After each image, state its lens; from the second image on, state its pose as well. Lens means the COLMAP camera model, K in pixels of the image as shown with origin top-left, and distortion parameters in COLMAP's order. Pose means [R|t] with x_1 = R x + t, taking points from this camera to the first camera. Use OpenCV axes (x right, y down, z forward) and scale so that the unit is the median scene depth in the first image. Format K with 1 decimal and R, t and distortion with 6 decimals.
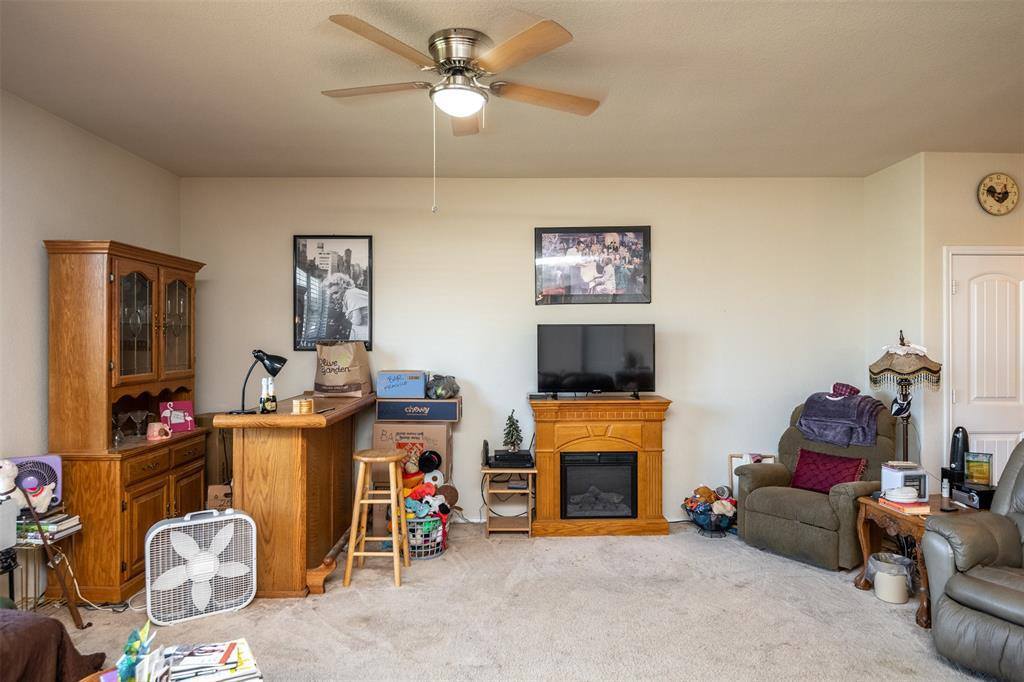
lens RADIAL K [[582.4, 0, 511.7], [0, 582.4, 337.8], [0, 0, 1]] dist [-0.013396, -0.008322]
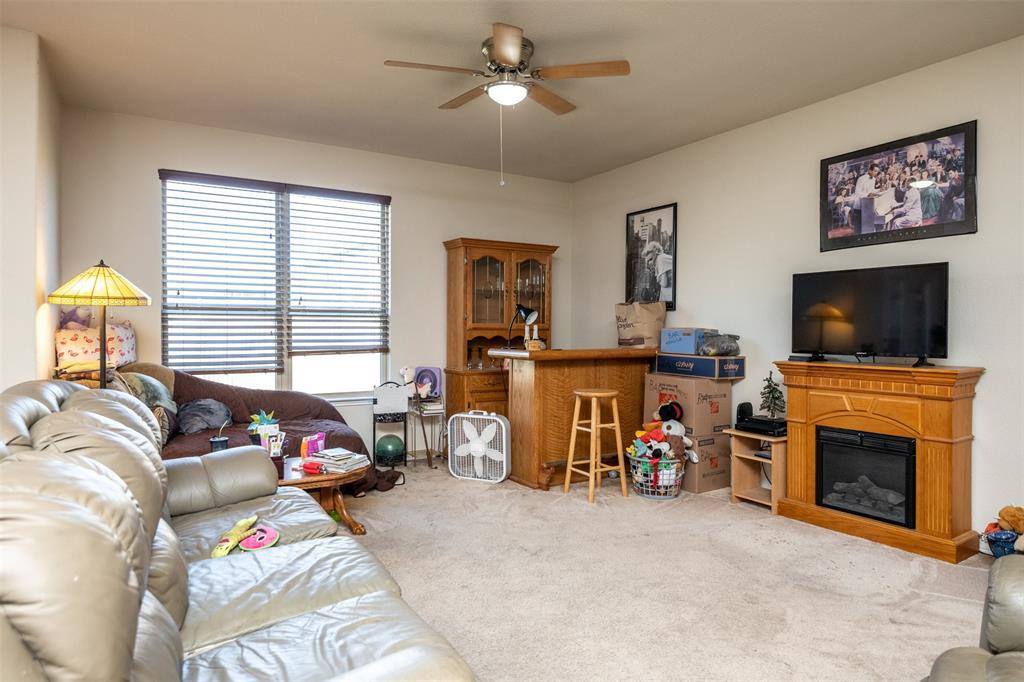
lens RADIAL K [[582.4, 0, 508.8], [0, 582.4, 336.9], [0, 0, 1]] dist [-0.013396, -0.008322]
pose [[0.535921, 0.019130, -0.844051, 0.532658], [-0.003331, 0.999783, 0.020545, 0.052892], [0.844261, -0.008200, 0.535869, 0.176354]]
